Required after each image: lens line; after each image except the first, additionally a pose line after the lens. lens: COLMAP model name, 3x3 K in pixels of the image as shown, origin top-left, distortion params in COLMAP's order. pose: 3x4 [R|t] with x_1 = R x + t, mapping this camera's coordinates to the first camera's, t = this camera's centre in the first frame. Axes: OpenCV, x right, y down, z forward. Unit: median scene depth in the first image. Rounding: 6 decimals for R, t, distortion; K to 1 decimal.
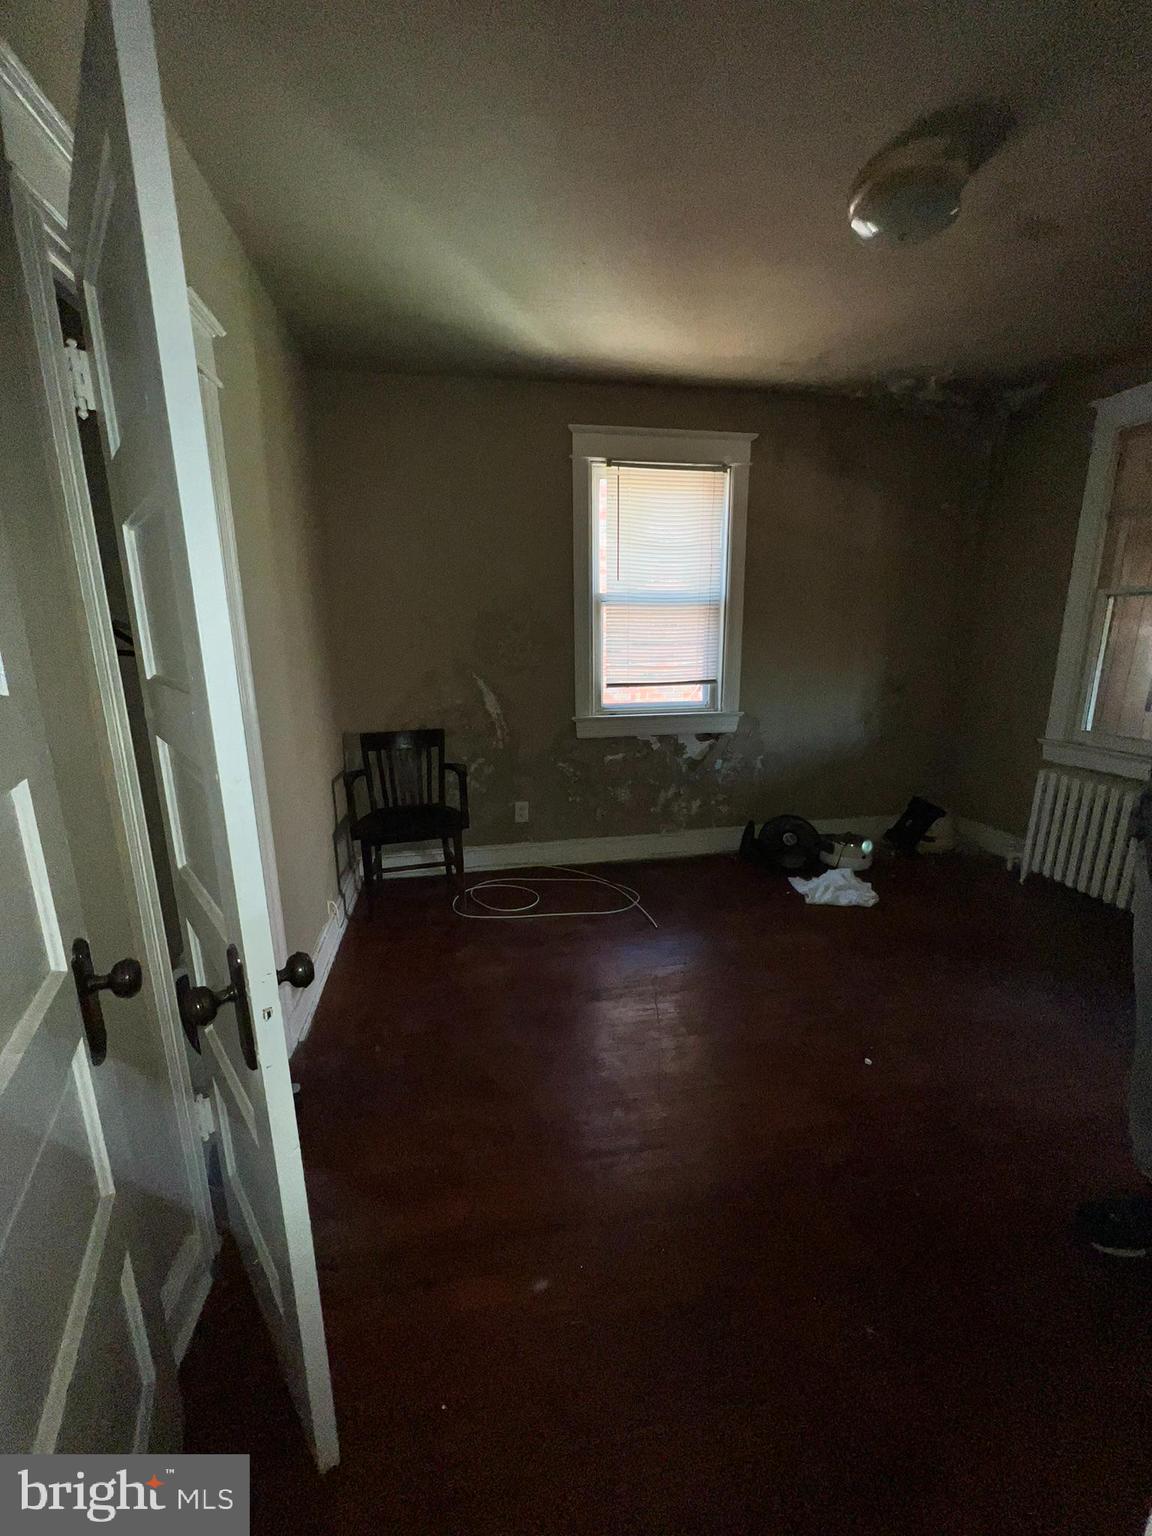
lens RADIAL K [[615.3, 0, 567.5], [0, 615.3, 769.4], [0, 0, 1]] dist [0.000798, -0.000341]
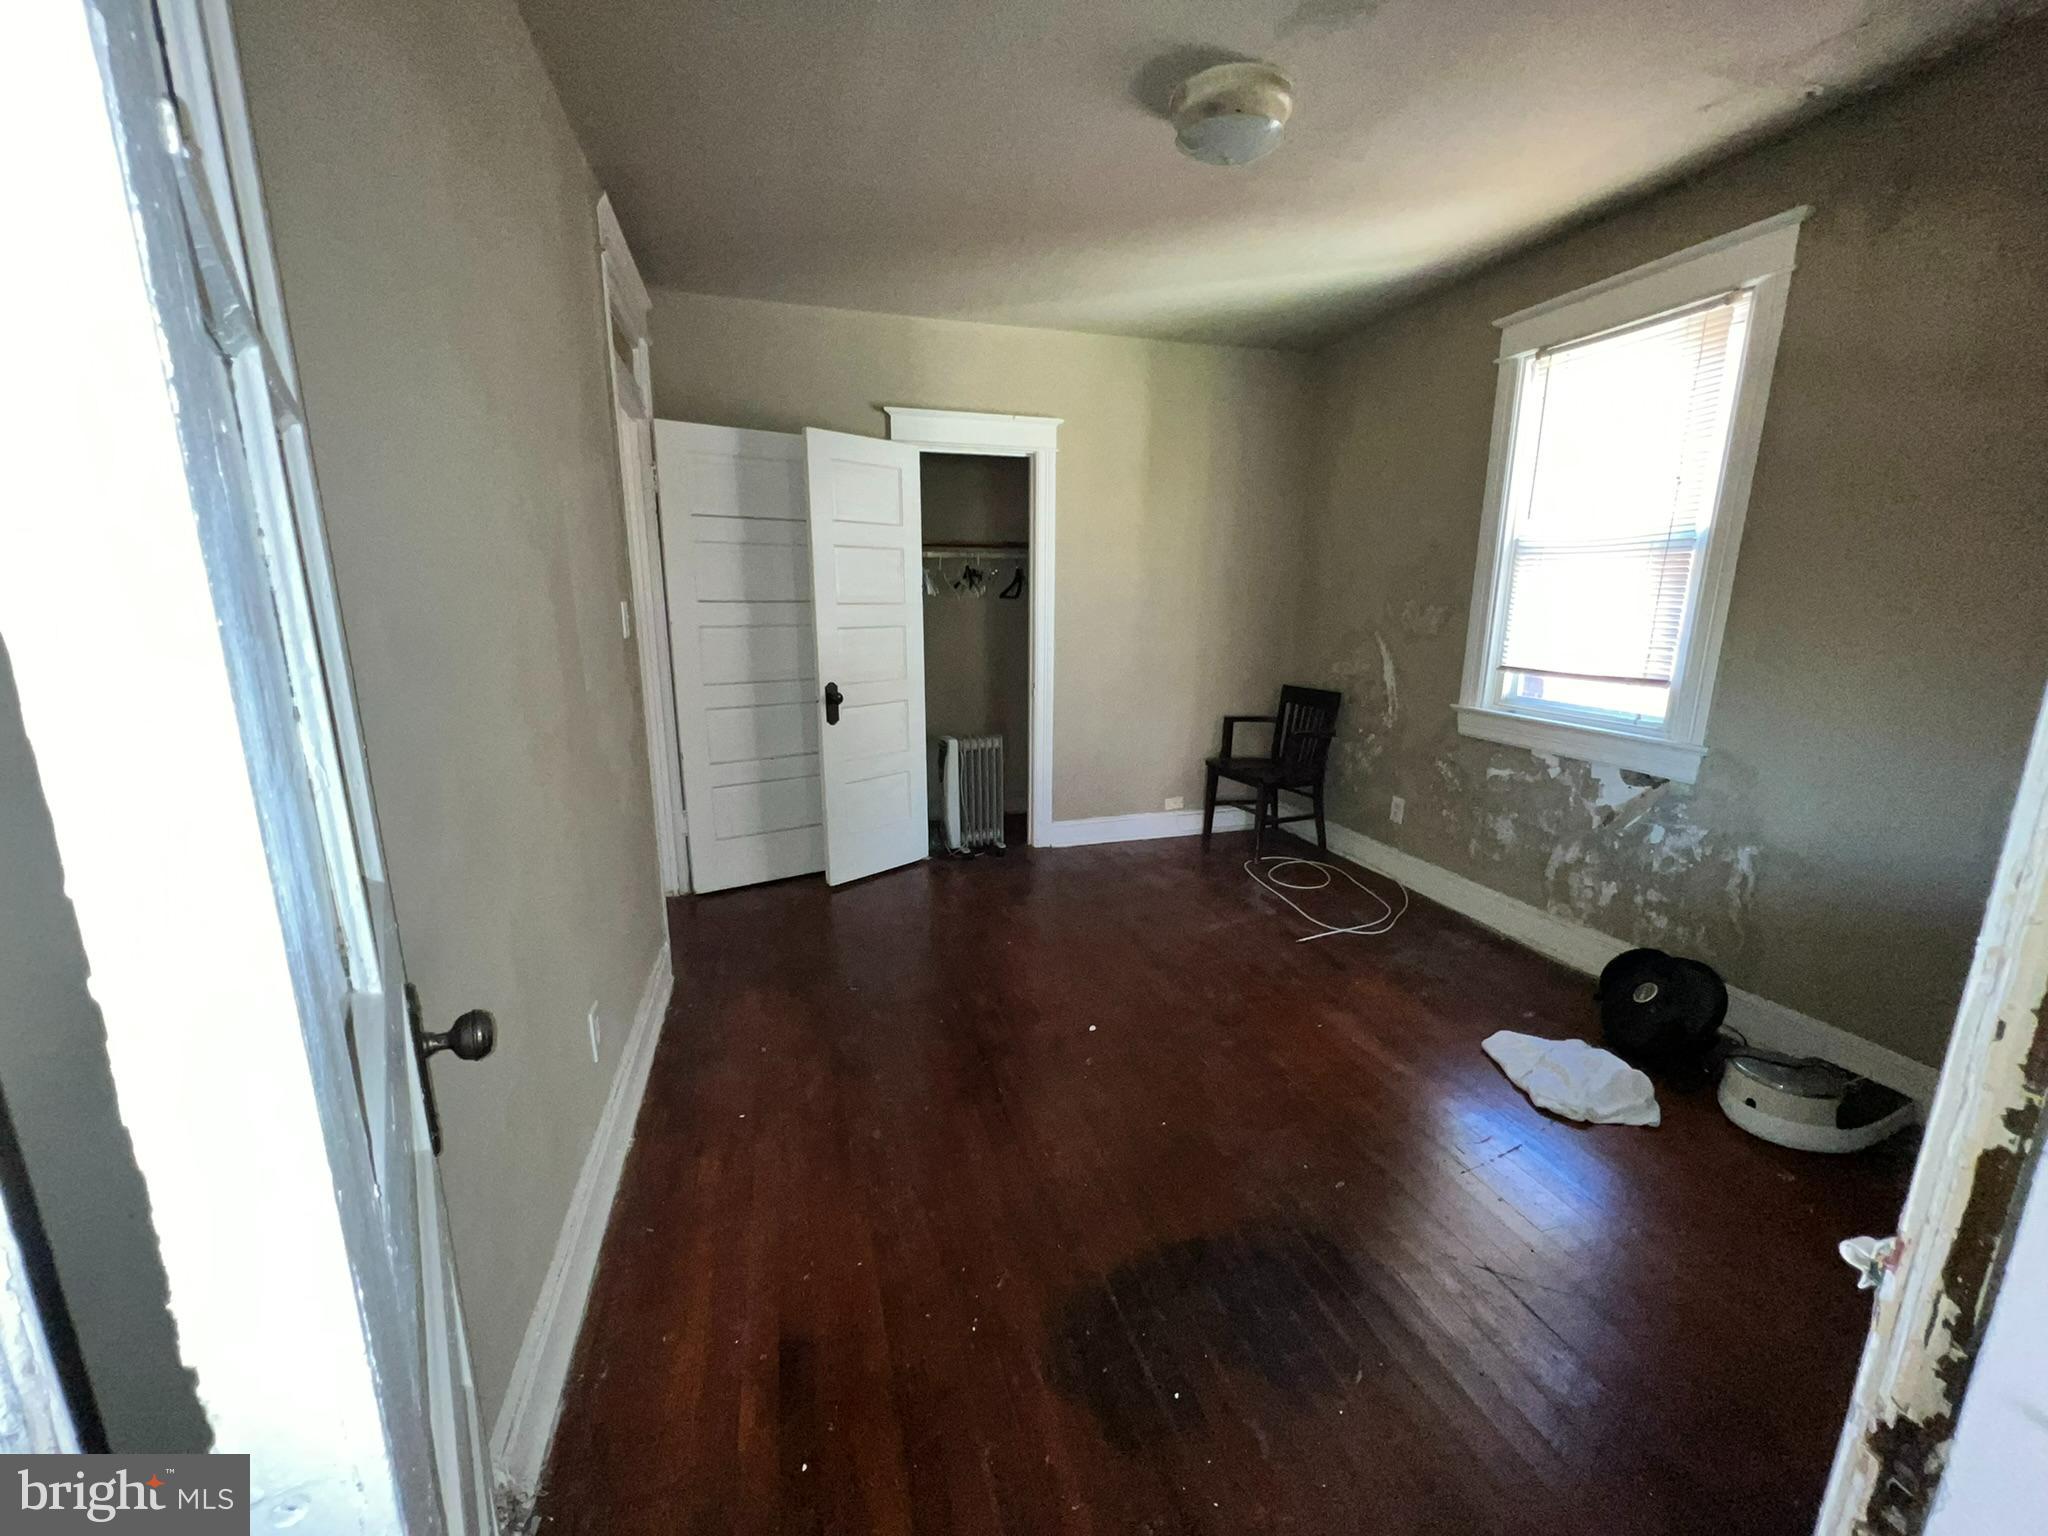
lens RADIAL K [[820.5, 0, 1012.5], [0, 820.5, 772.0], [0, 0, 1]] dist [0.000798, -0.000341]
pose [[0.090944, 0.222987, -0.970570, 0.922194], [-0.225284, 0.953950, 0.198059, -0.079823], [0.970039, 0.200642, 0.136991, 0.337258]]
